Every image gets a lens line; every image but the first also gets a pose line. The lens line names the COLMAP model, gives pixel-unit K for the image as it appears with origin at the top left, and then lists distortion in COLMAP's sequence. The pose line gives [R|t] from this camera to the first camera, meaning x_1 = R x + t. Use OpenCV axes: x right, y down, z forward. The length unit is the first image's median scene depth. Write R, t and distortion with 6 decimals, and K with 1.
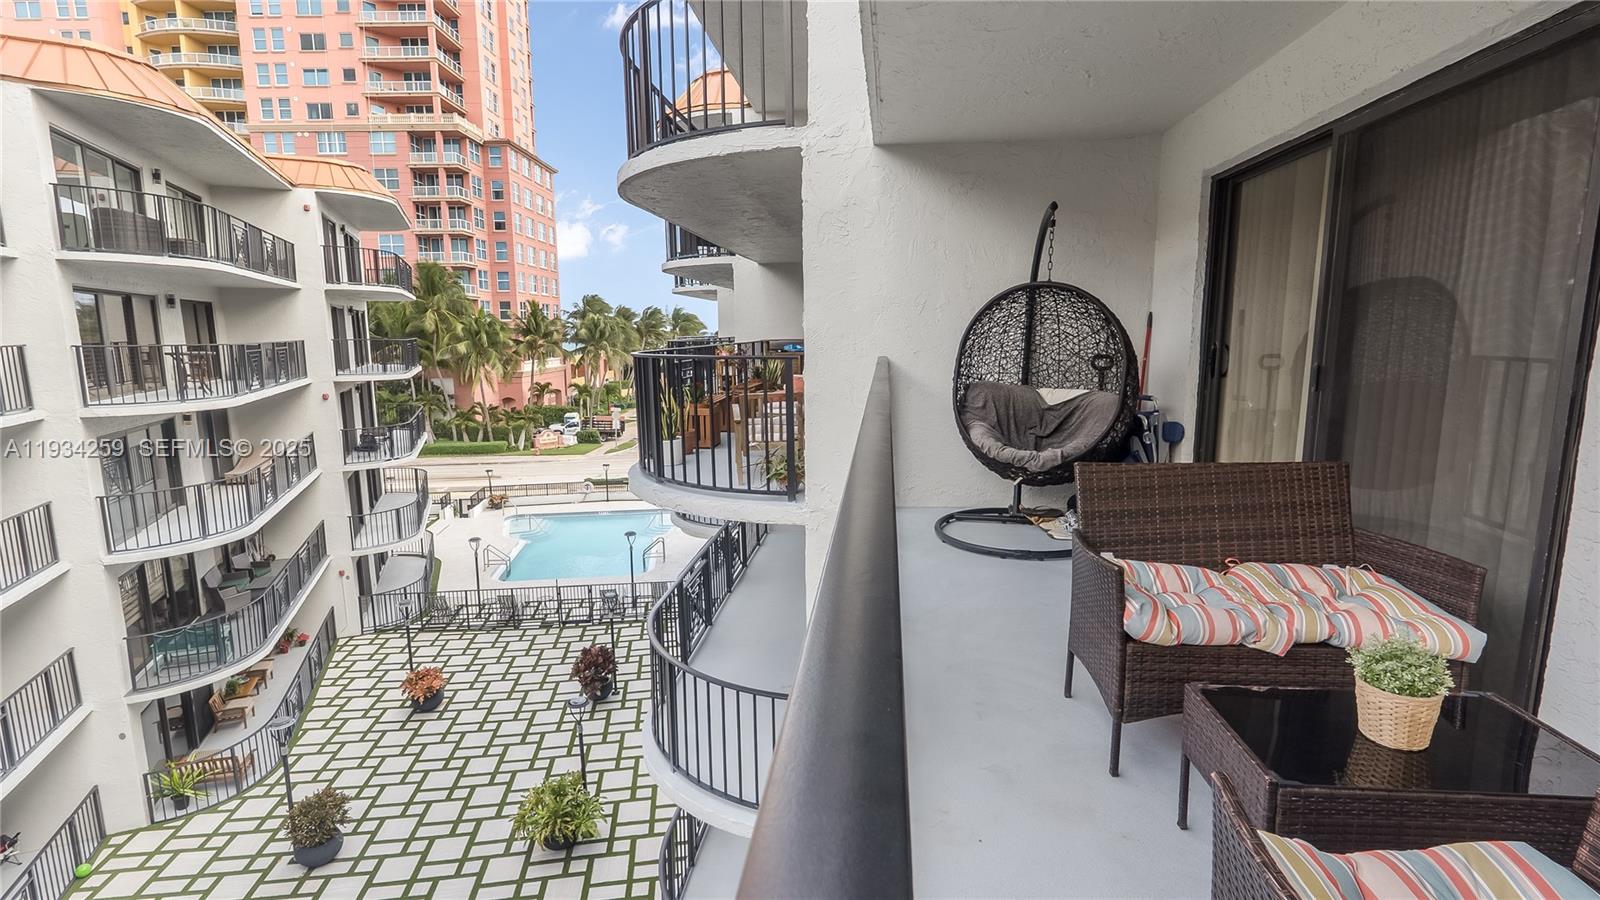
lens RADIAL K [[740.1, 0, 800.0], [0, 740.1, 450.0], [0, 0, 1]] dist [0.001179, -0.000322]
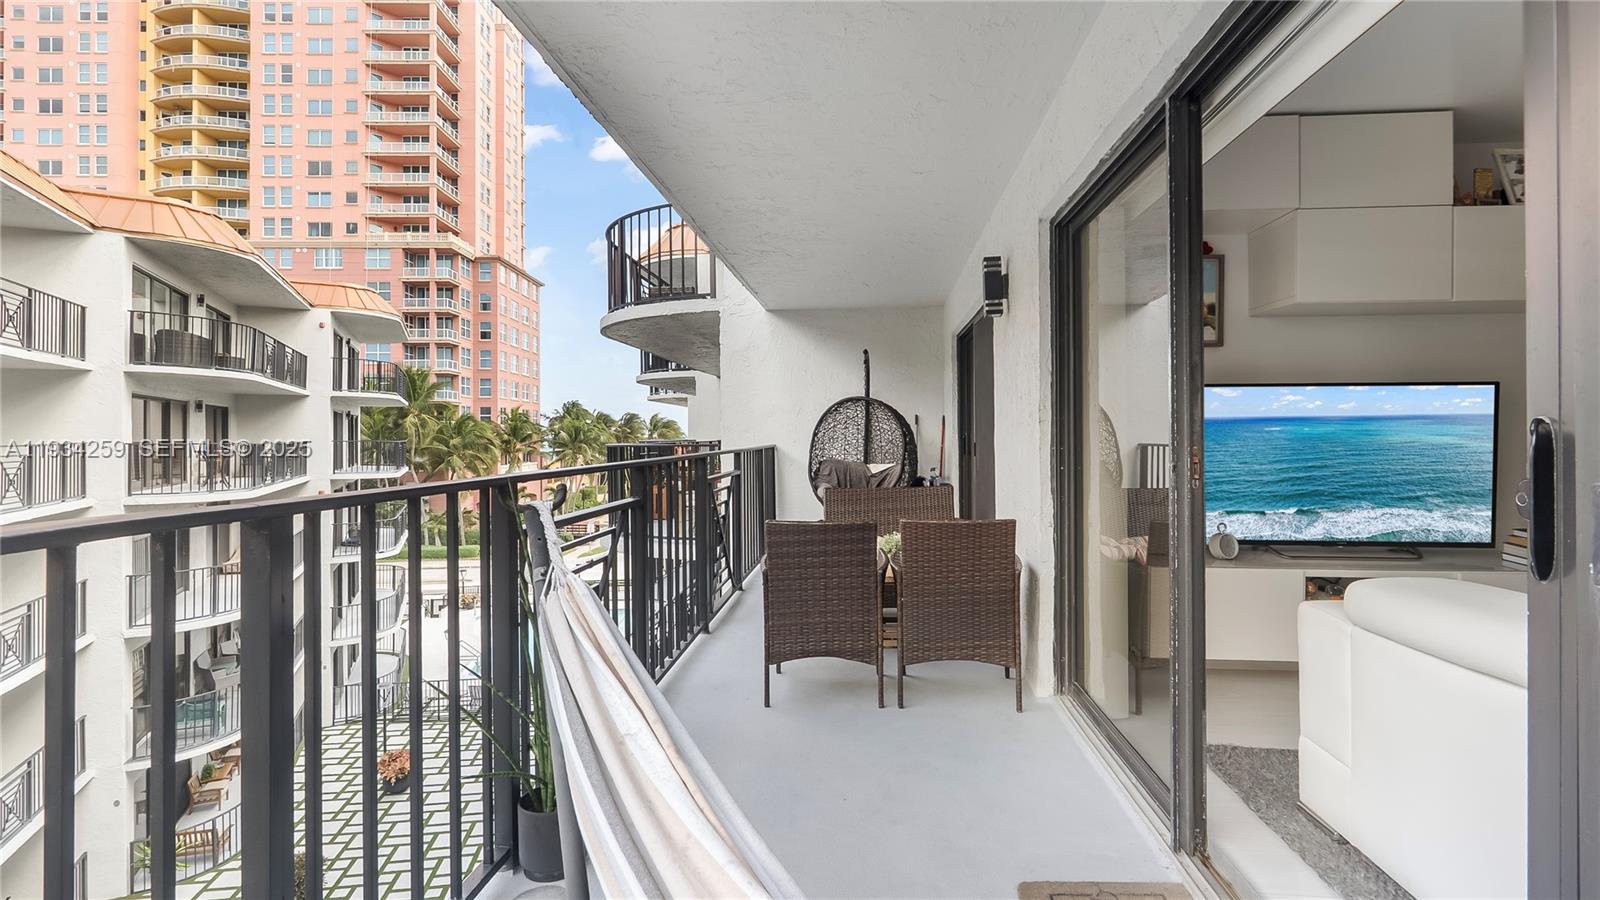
lens RADIAL K [[740.8, 0, 805.7], [0, 740.8, 442.6], [0, 0, 1]] dist [-0.002322, -0.000629]
pose [[0.999318, 0.002413, 0.036837, 0.024507], [0.003189, 0.988487, -0.151272, 0.019672], [-0.036777, 0.151286, 0.987806, -0.098948]]
